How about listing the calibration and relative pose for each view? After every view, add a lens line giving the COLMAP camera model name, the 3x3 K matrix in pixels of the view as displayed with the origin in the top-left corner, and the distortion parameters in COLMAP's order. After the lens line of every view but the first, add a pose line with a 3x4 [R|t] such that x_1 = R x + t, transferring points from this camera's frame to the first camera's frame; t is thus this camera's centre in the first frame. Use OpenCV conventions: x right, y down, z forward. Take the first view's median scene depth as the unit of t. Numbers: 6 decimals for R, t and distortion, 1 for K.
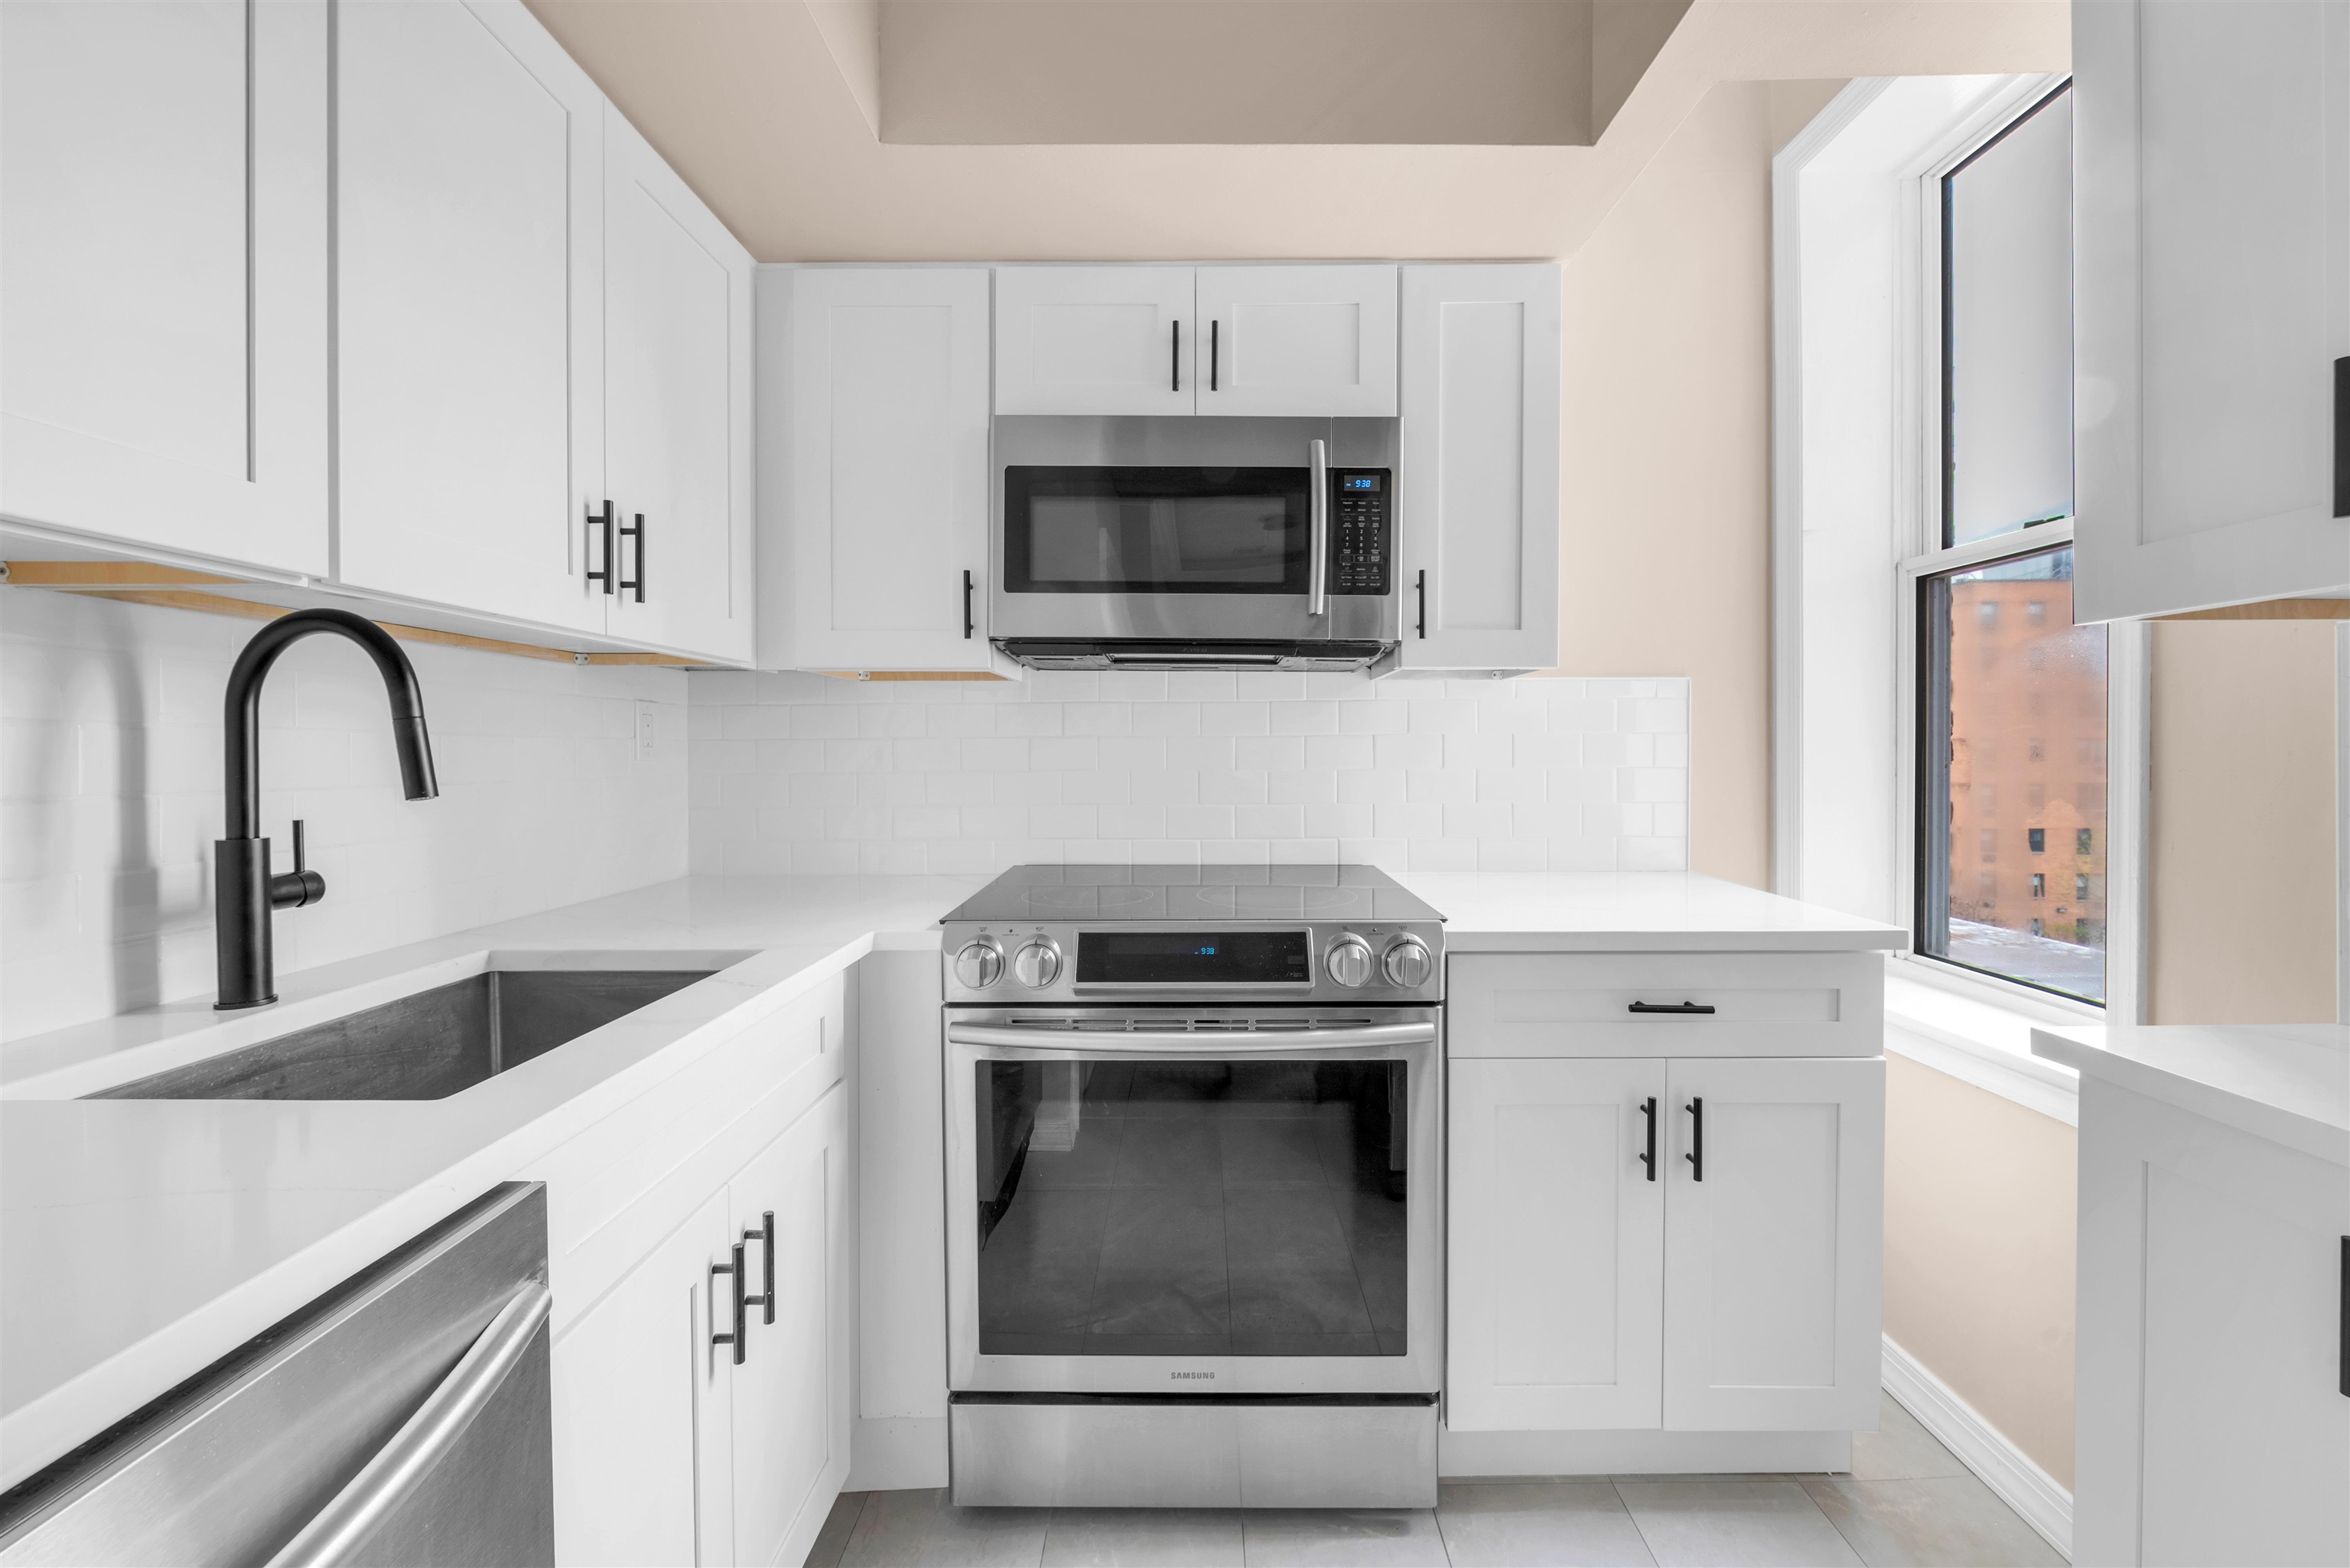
lens RADIAL K [[926.9, 0, 1206.5], [0, 926.9, 765.6], [0, 0, 1]] dist [-0.006334, -0.000015]
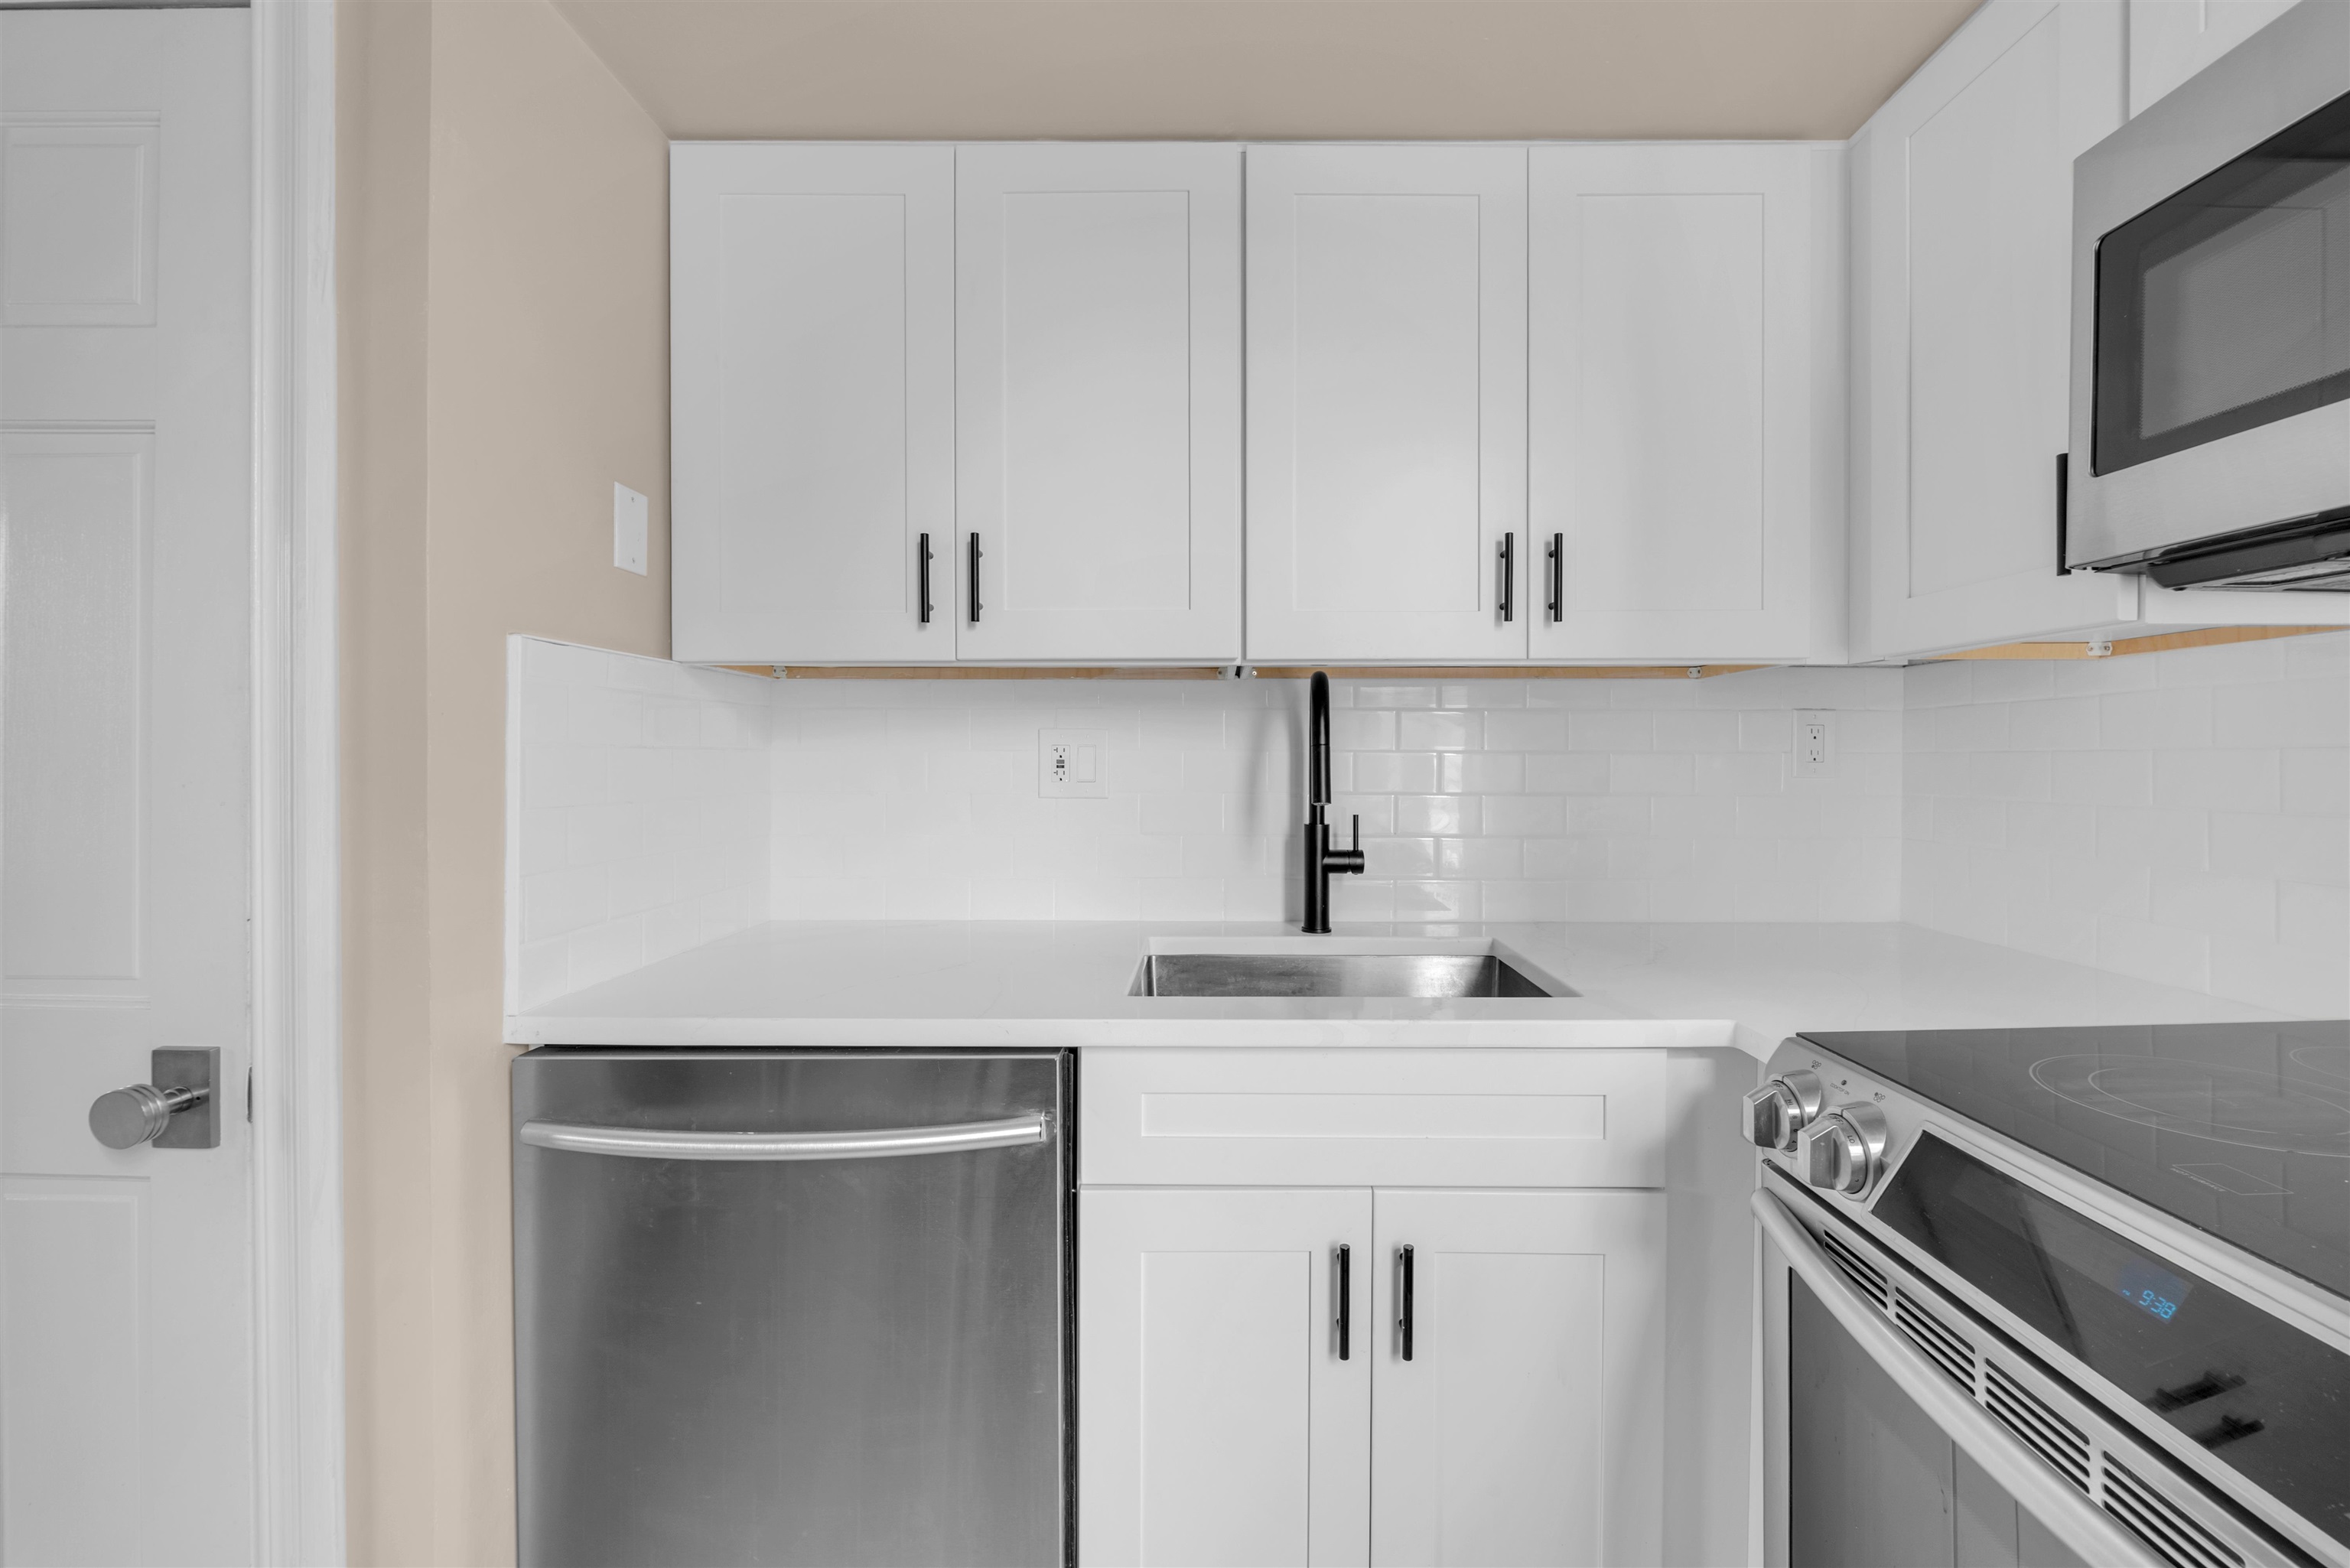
lens RADIAL K [[926.9, 0, 1206.5], [0, 926.9, 765.6], [0, 0, 1]] dist [-0.006334, -0.000015]
pose [[-0.007902, 0.005252, -0.999955, 0.329997], [-0.017453, 0.999833, 0.005389, -0.014659], [0.999816, 0.017495, -0.007809, 0.528702]]
